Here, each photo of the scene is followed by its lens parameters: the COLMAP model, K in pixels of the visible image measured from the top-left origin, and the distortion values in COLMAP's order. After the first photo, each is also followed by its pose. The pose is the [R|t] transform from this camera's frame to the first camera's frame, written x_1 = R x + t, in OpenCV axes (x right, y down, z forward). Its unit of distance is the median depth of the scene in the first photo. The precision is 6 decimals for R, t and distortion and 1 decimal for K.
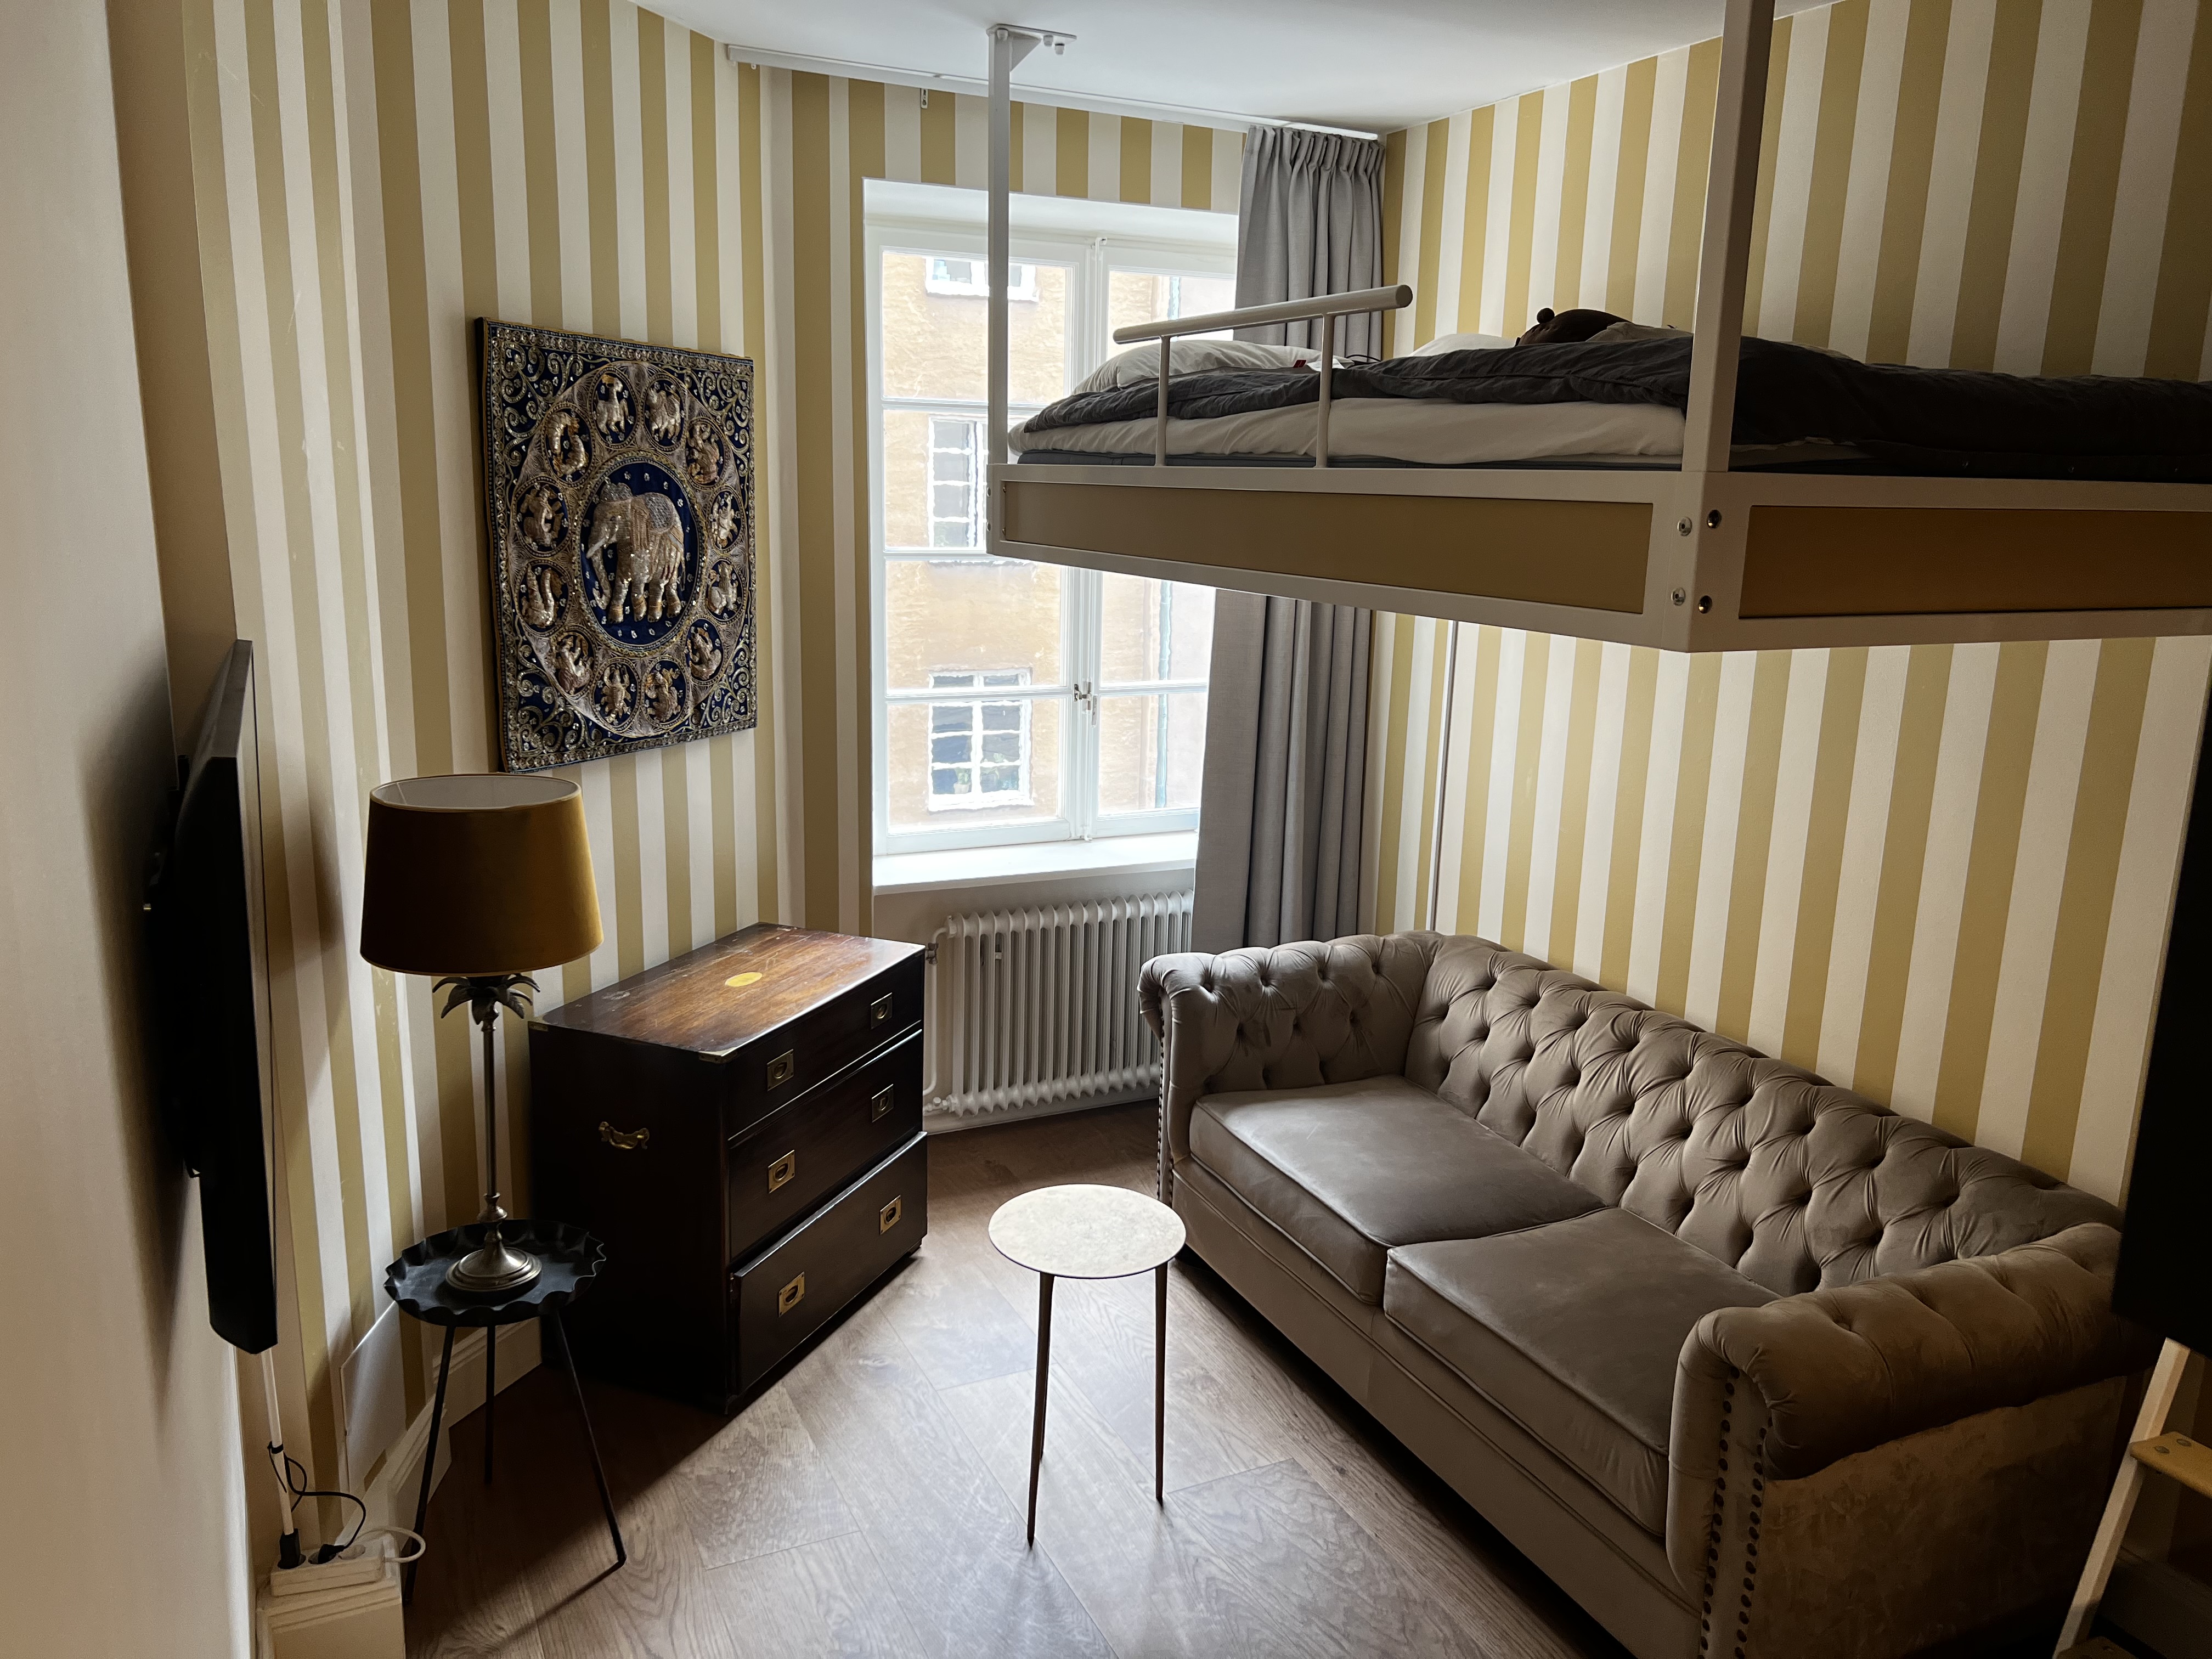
lens RADIAL K [[1528.9, 0, 1106.0], [0, 1528.9, 829.5], [0, 0, 1]] dist [0.010821, -0.060262]
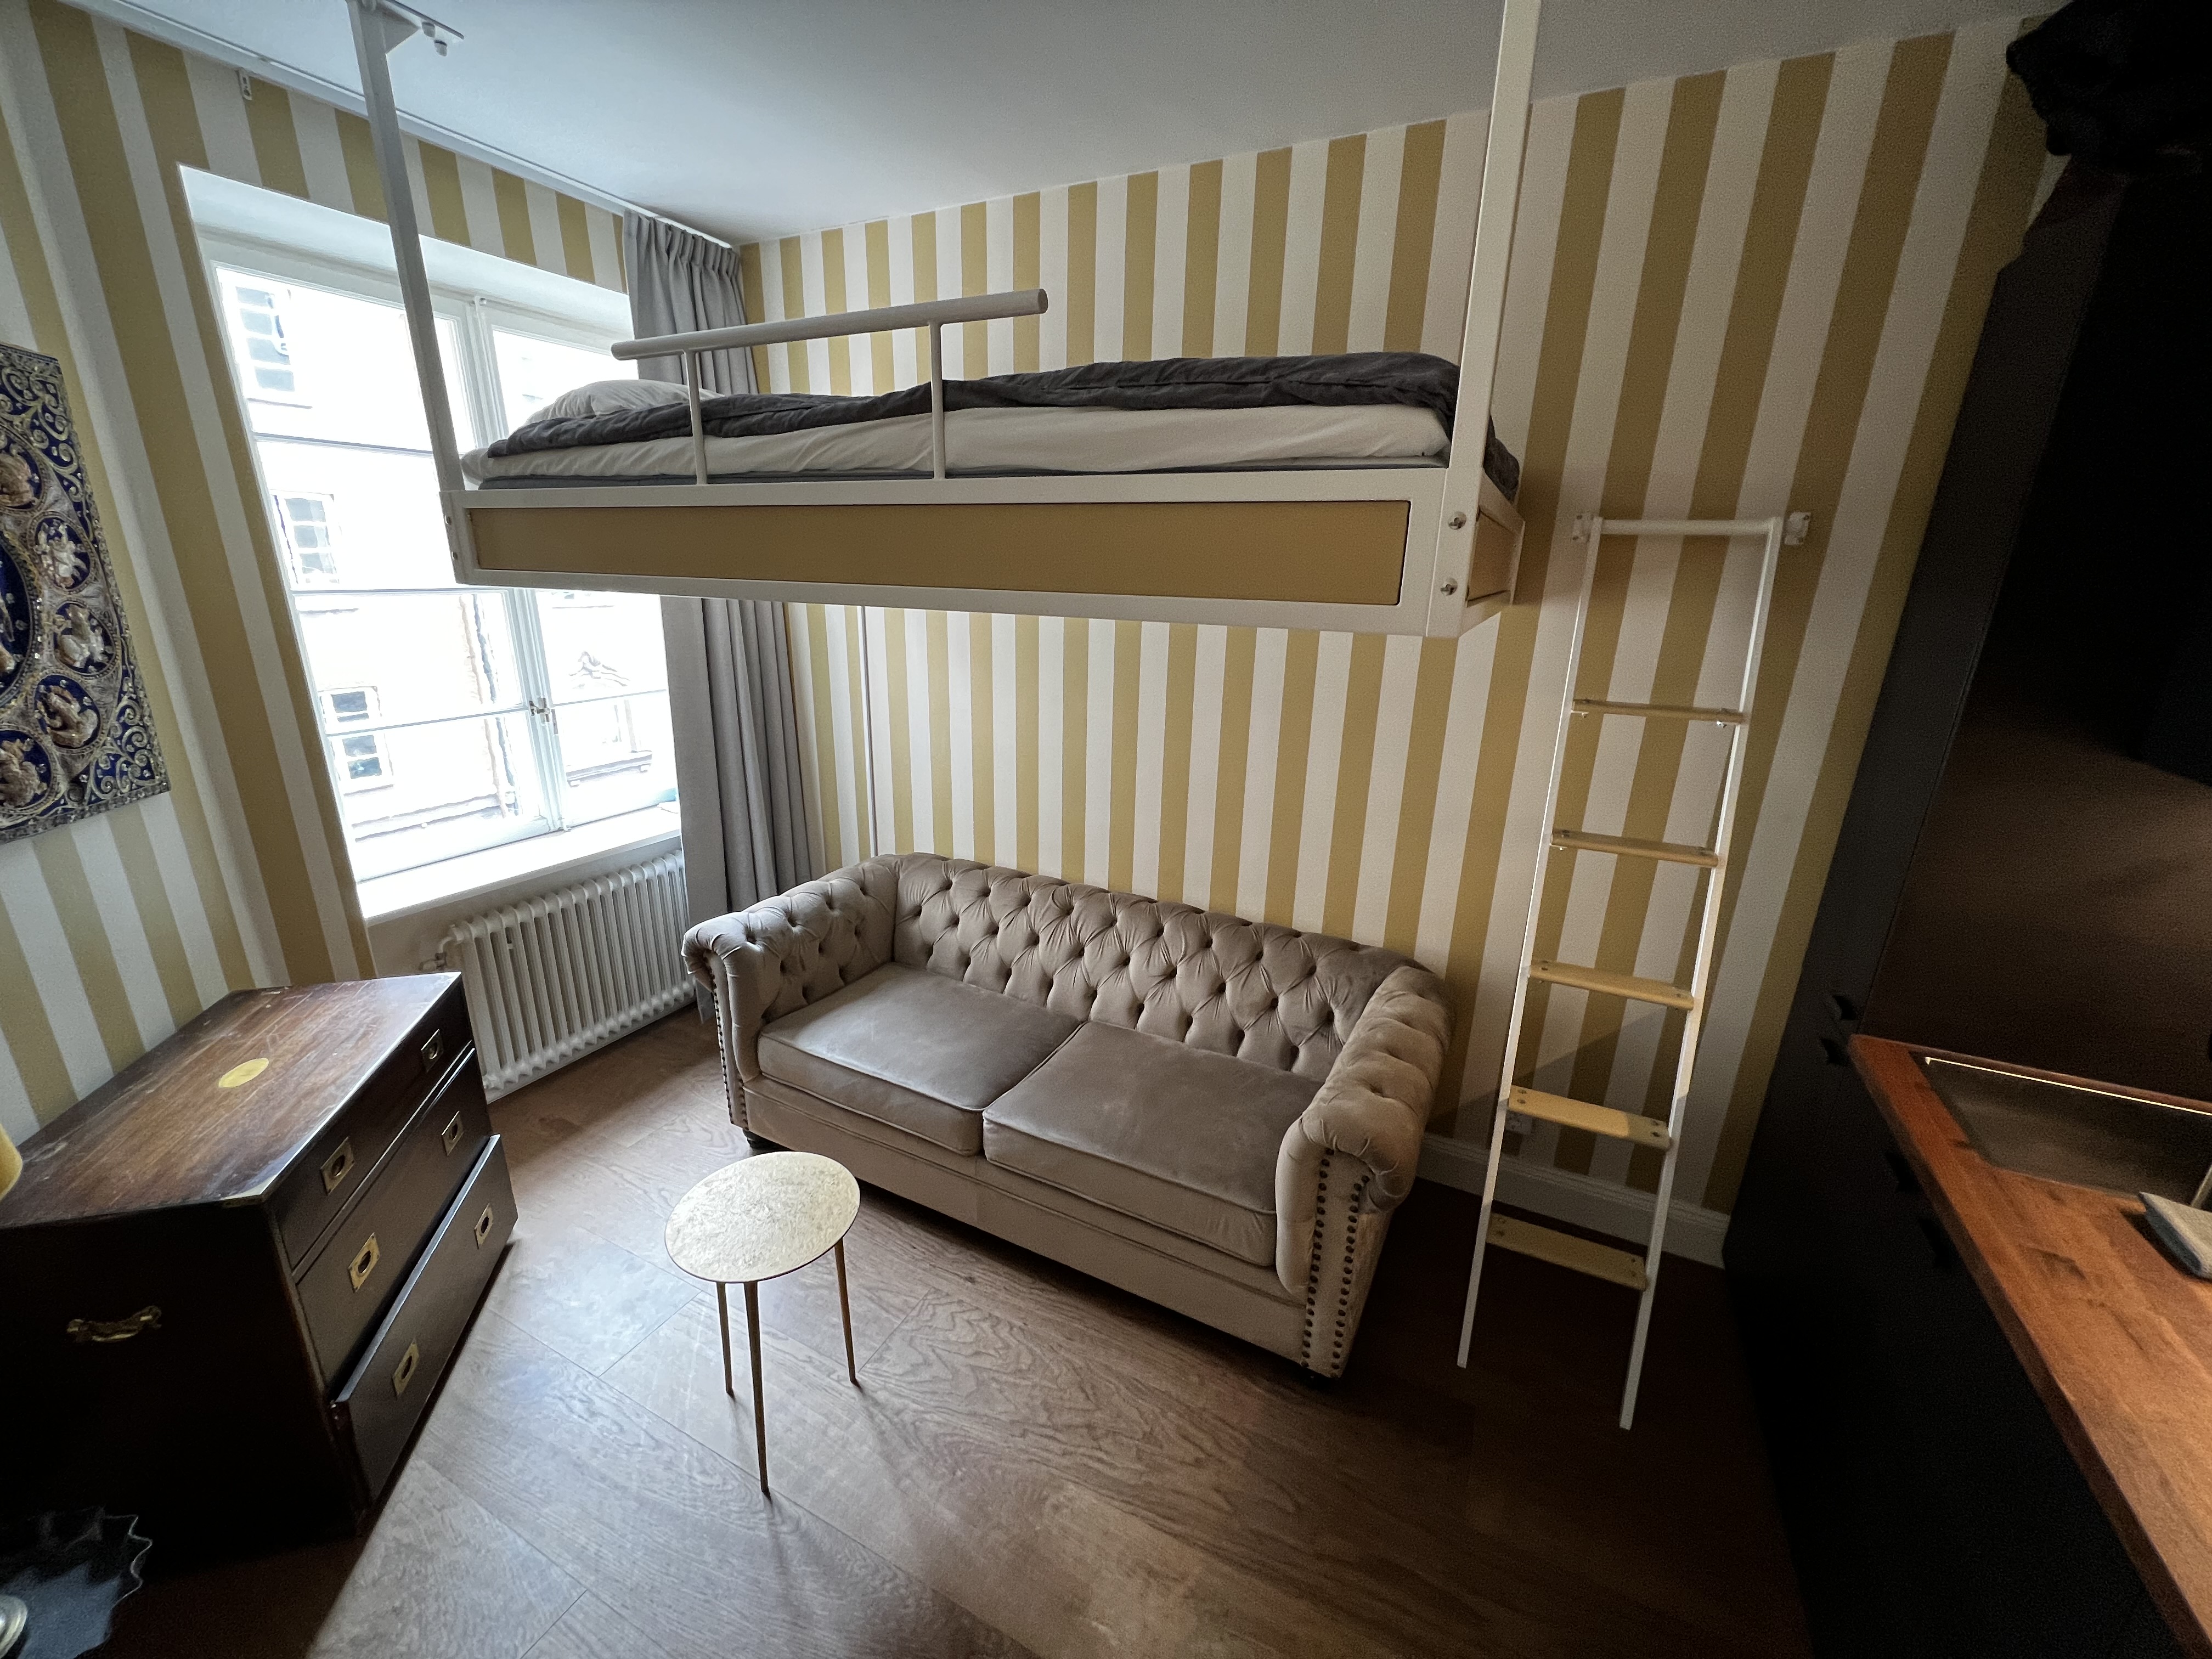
lens RADIAL K [[856.8, 0, 1106.0], [0, 856.8, 829.5], [0, 0, 1]] dist [-0.001736, -0.002387]
pose [[0.792787, -0.184963, 0.580756, -0.093871], [0.129090, 0.982181, 0.136591, -0.043954], [-0.595671, -0.033318, 0.802537, 0.282079]]
